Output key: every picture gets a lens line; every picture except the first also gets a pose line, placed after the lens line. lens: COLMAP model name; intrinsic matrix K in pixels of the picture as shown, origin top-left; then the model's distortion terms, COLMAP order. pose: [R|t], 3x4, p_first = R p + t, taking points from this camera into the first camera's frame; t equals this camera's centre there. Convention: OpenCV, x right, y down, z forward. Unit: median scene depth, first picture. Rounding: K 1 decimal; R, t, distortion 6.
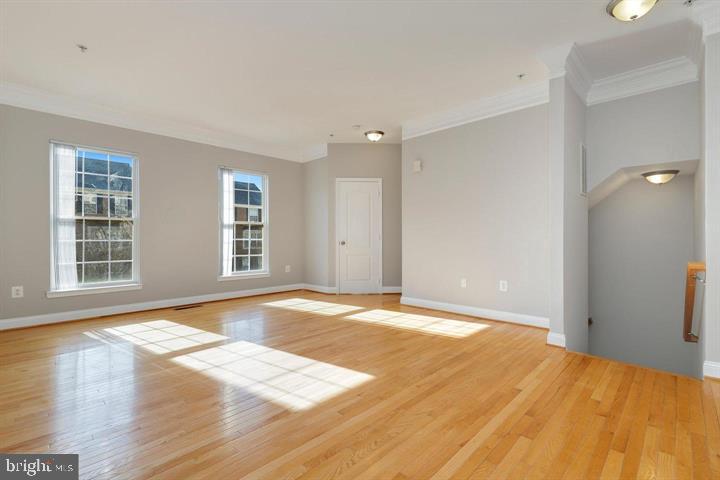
lens RADIAL K [[317.0, 0, 360.0], [0, 317.0, 240.0], [0, 0, 1]] dist [0.001013, 0.000044]
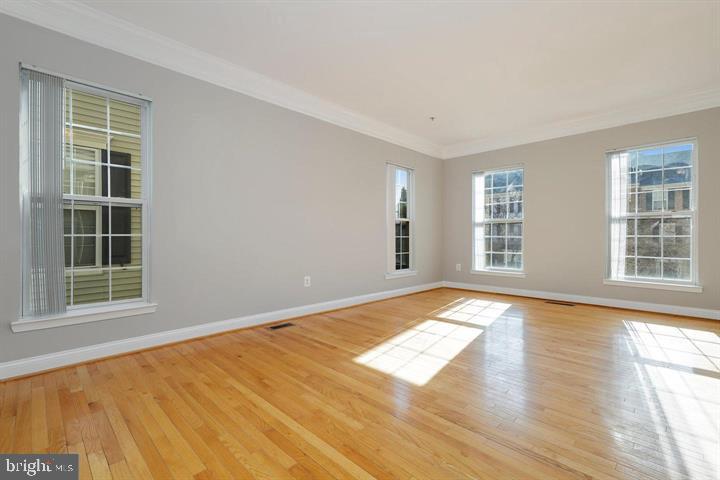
lens RADIAL K [[309.1, 0, 360.0], [0, 309.1, 240.0], [0, 0, 1]] dist [-0.047253, -0.000065]
pose [[-0.020815, 0.016014, -0.999655, 0.457292], [0.001395, 0.999871, 0.015988, -0.005531], [0.999782, -0.001062, -0.020835, 0.410103]]
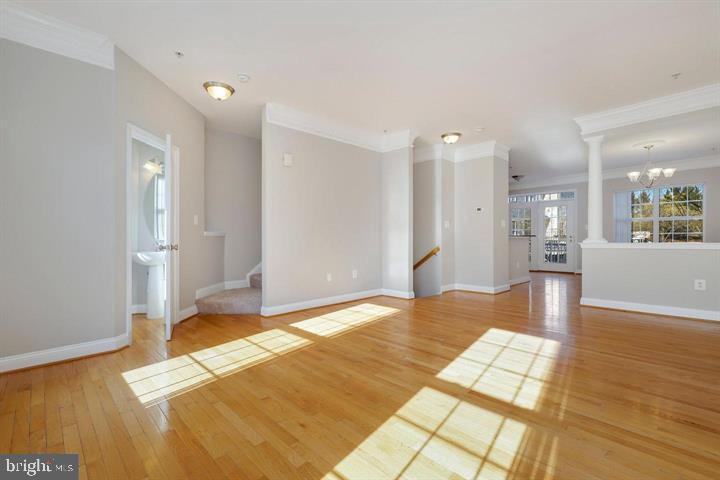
lens RADIAL K [[331.4, 0, 342.1], [0, 331.4, 240.9], [0, 0, 1]] dist [0.000380, 0.000171]
pose [[0.059791, -0.002607, 0.998207, -0.779964], [-0.003654, 0.999989, 0.002830, 0.000621], [-0.998204, -0.003817, 0.059781, 0.795704]]
